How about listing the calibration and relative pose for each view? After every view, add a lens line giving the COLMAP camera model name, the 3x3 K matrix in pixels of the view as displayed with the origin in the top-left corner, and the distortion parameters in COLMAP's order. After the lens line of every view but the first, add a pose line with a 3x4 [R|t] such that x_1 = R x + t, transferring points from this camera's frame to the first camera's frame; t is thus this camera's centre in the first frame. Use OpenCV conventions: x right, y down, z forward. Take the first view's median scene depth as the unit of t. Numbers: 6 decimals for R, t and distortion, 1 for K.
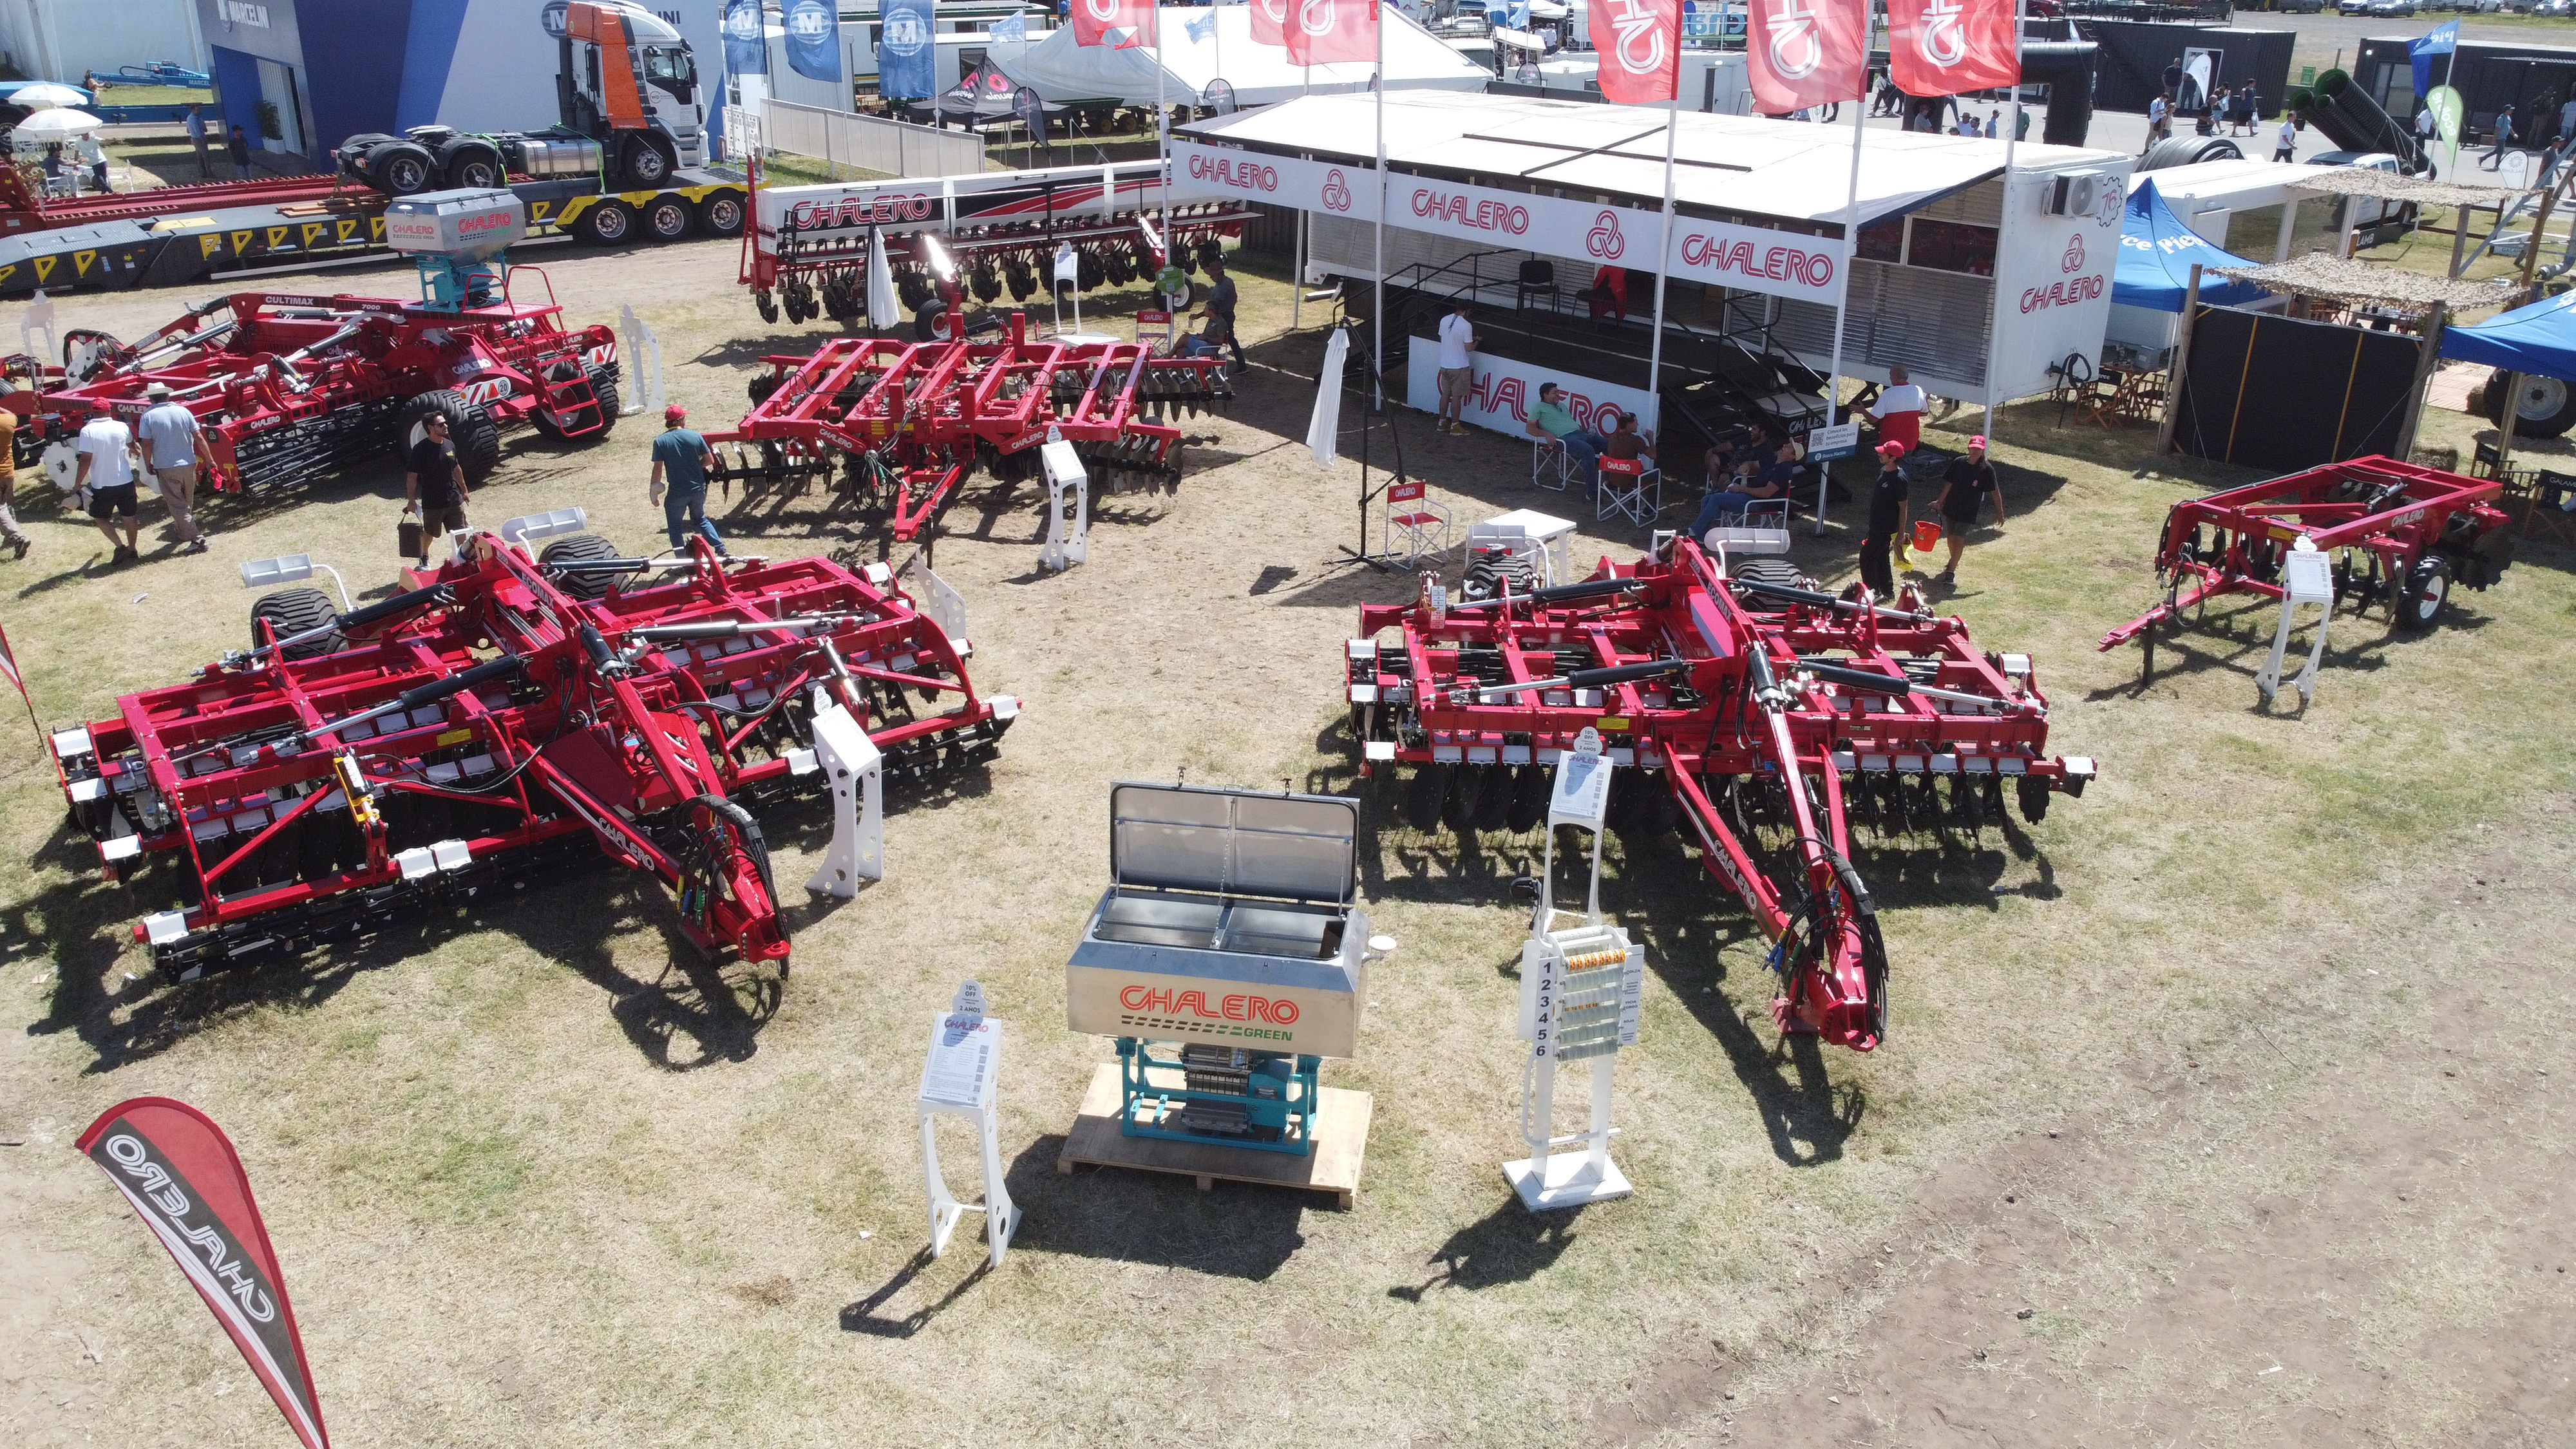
lens RADIAL K [[1944.4, 0, 1288.0], [0, 1944.4, 724.5], [0, 0, 1]] dist [0.055305, -0.040869]
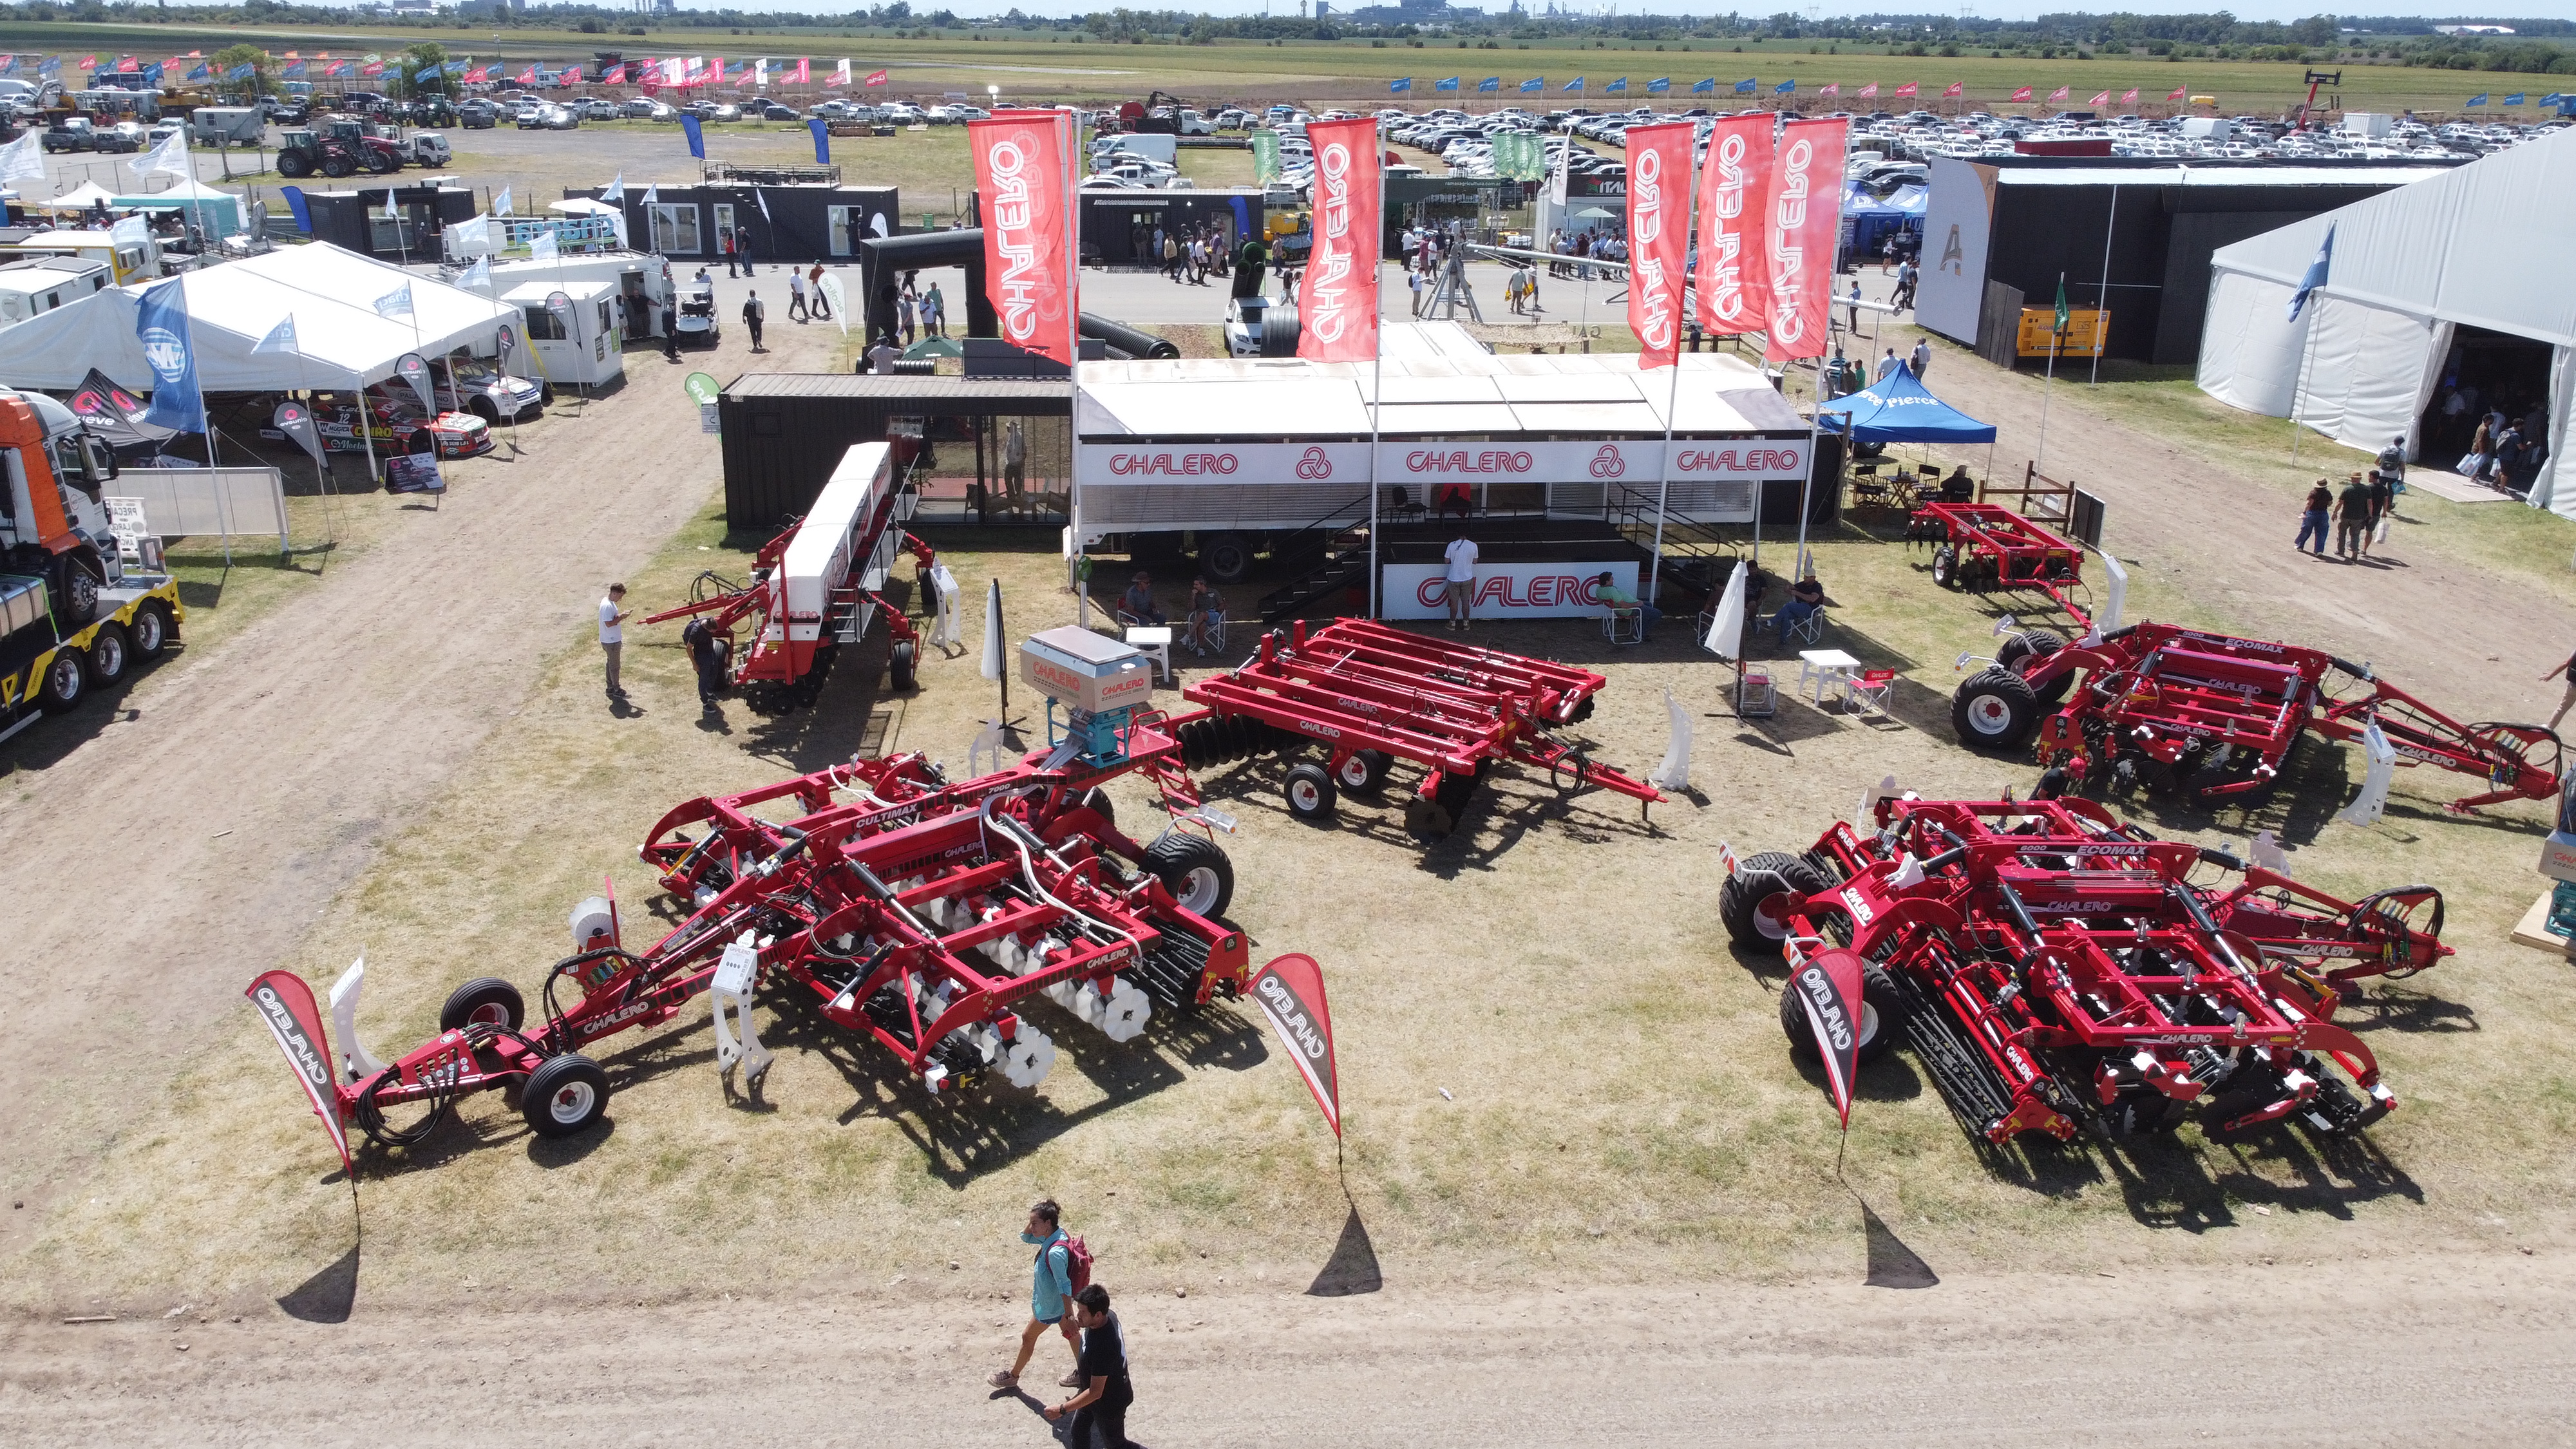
lens RADIAL K [[1965.3, 0, 1288.0], [0, 1965.3, 724.5], [0, 0, 1]] dist [0.015636, 0.004836]
pose [[0.541926, -0.277849, 0.793169, -1.843735], [0.312571, 0.942702, 0.116669, -0.508861], [-0.780138, 0.184696, 0.597722, 0.624136]]
